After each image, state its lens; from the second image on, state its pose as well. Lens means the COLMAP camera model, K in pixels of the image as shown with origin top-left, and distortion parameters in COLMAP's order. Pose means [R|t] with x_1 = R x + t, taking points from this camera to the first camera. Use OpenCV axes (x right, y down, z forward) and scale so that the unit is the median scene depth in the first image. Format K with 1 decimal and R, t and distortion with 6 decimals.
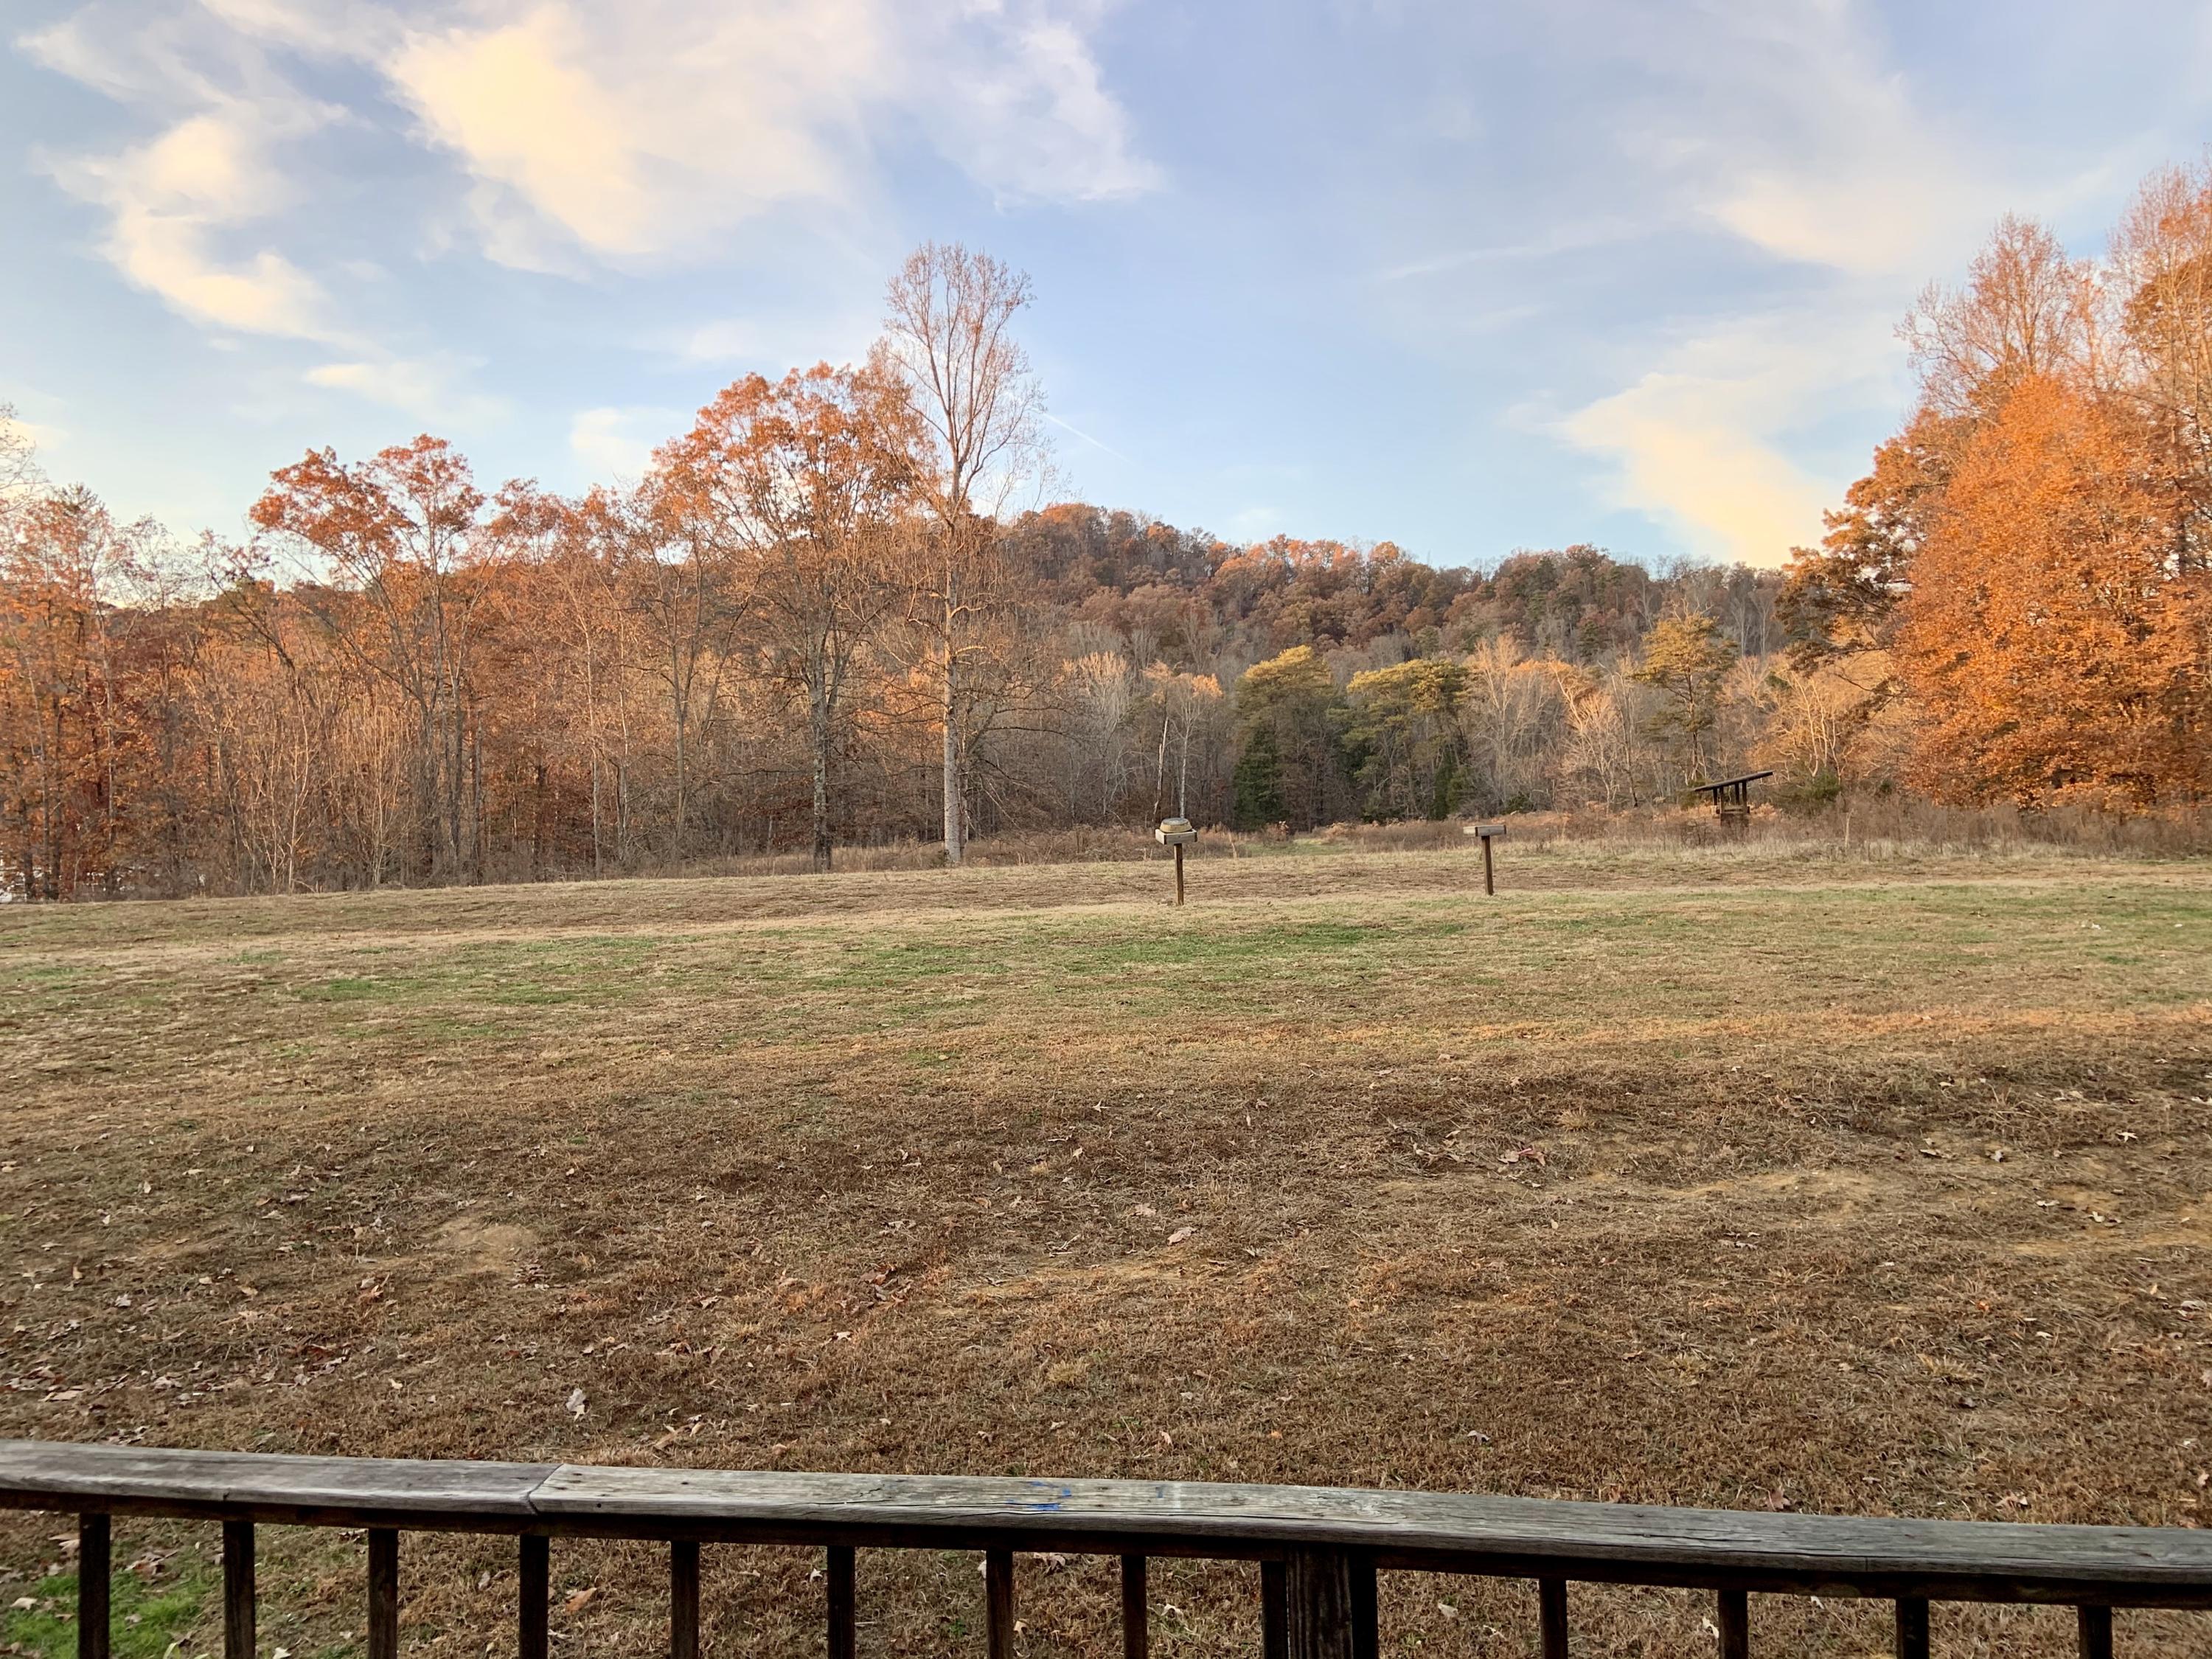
lens RADIAL K [[1702.9, 0, 1055.2], [0, 1702.9, 870.3], [0, 0, 1]] dist [0.086932, -0.102166]
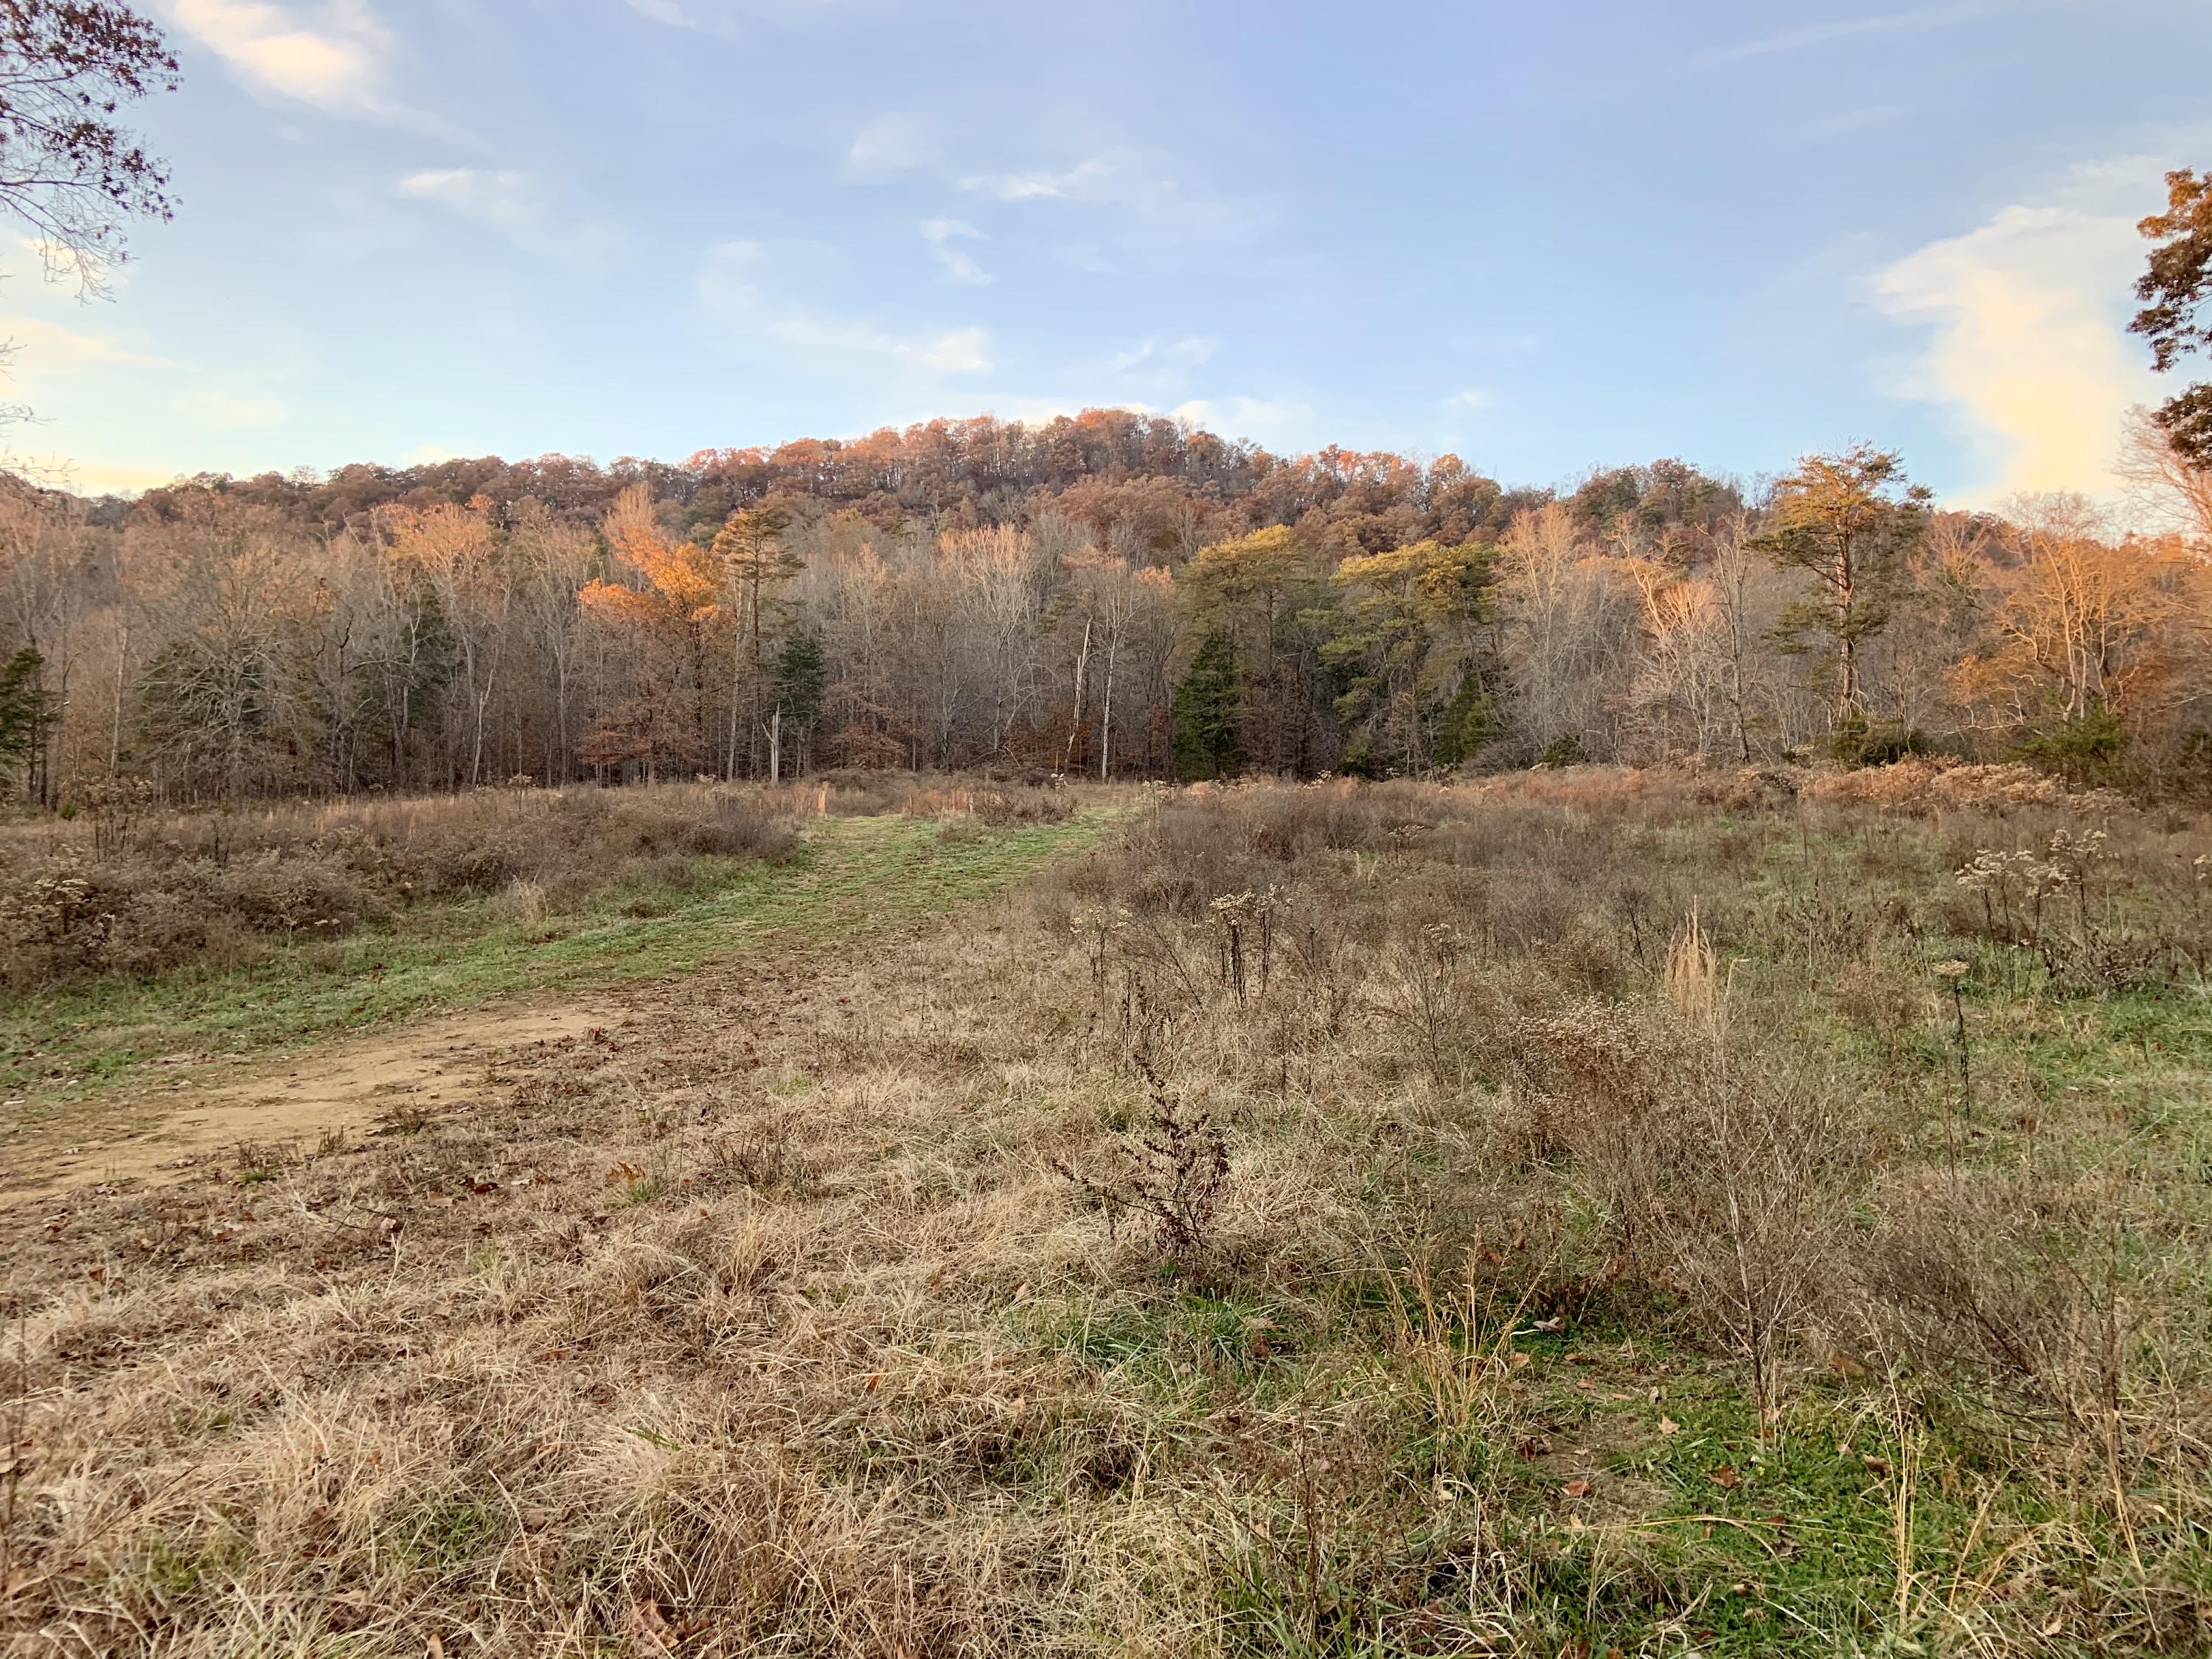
lens RADIAL K [[1702.9, 0, 1092.5], [0, 1702.9, 851.6], [0, 0, 1]] dist [0.086932, -0.102166]
pose [[0.999467, 0.027438, -0.017673, 0.030311], [-0.026946, 0.999259, 0.027472, -0.003958], [0.018414, -0.026981, 0.999466, 0.099712]]
